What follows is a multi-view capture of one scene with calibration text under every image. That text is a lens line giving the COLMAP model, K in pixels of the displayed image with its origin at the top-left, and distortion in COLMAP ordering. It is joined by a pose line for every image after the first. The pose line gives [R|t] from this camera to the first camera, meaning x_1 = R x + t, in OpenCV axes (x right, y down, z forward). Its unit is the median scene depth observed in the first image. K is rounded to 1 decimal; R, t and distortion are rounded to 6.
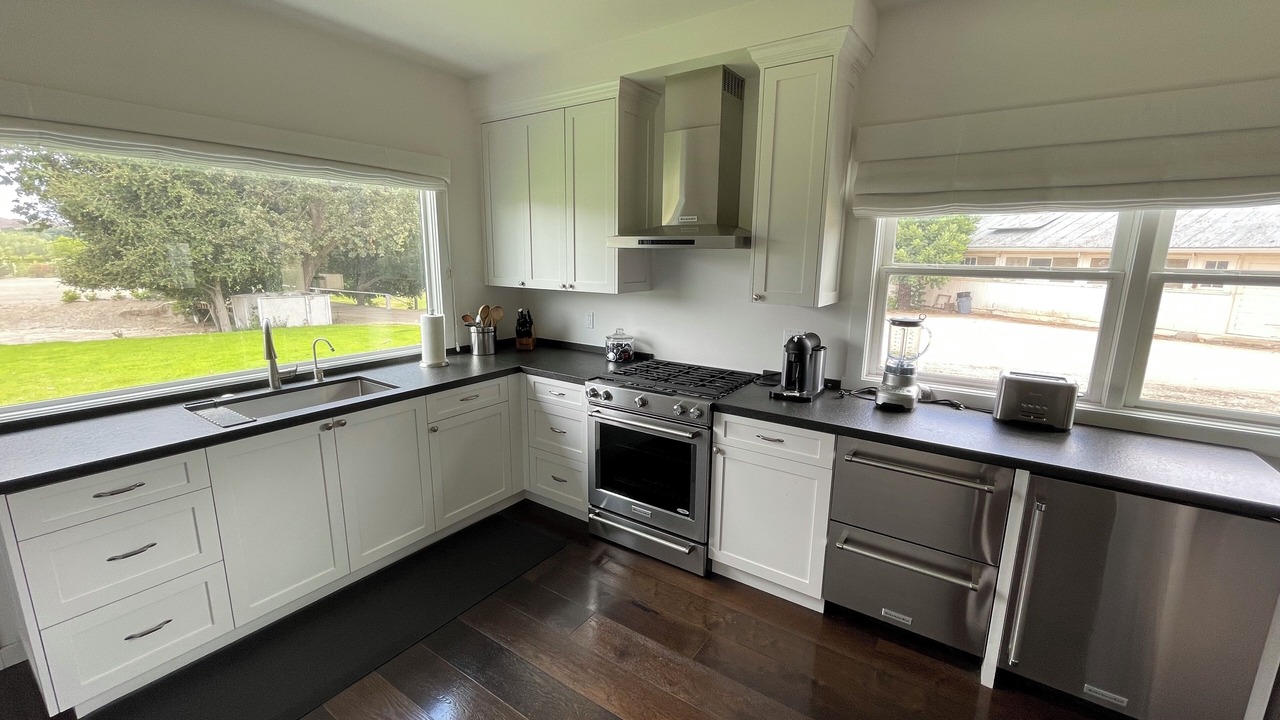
lens RADIAL K [[524.1, 0, 640.9], [0, 524.1, 354.8], [0, 0, 1]] dist [-0.004550, -0.000372]
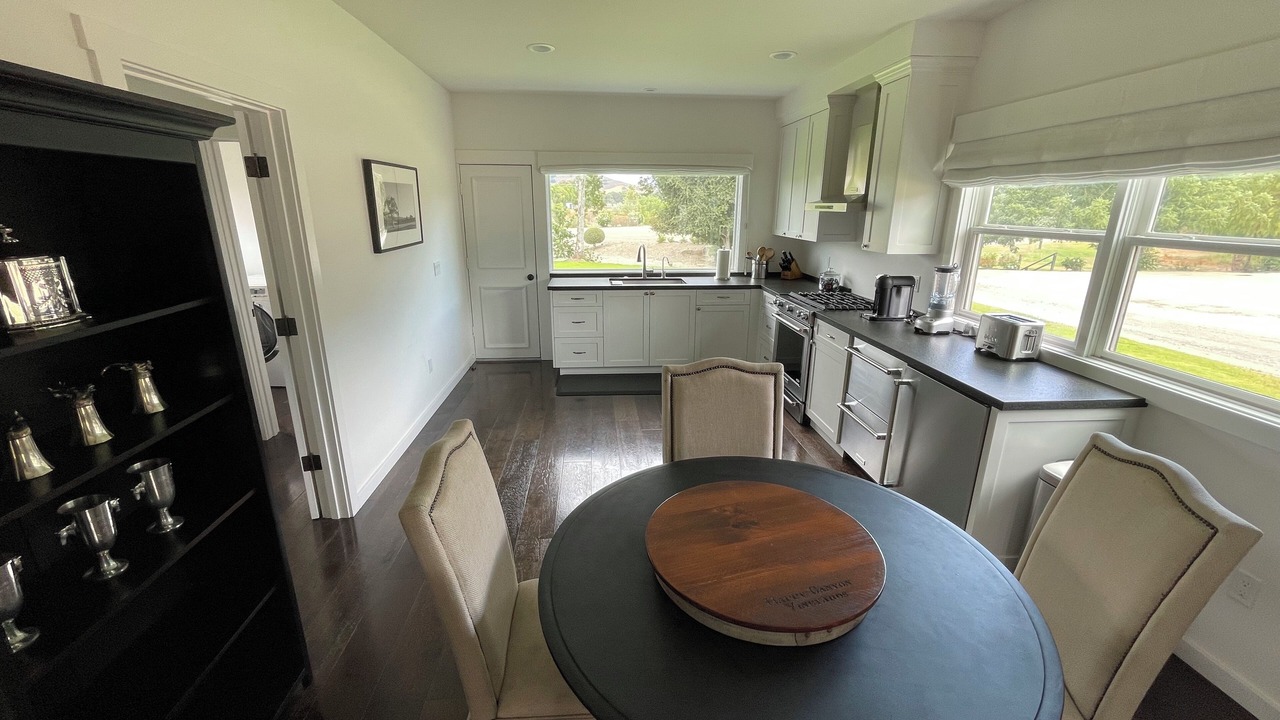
lens RADIAL K [[524.1, 0, 641.4], [0, 524.1, 363.5], [0, 0, 1]] dist [-0.004550, -0.000372]
pose [[0.633421, 0.216340, -0.742950, 0.736674], [-0.144348, 0.976305, 0.161224, 0.047123], [0.760225, 0.005121, 0.649640, -0.308166]]
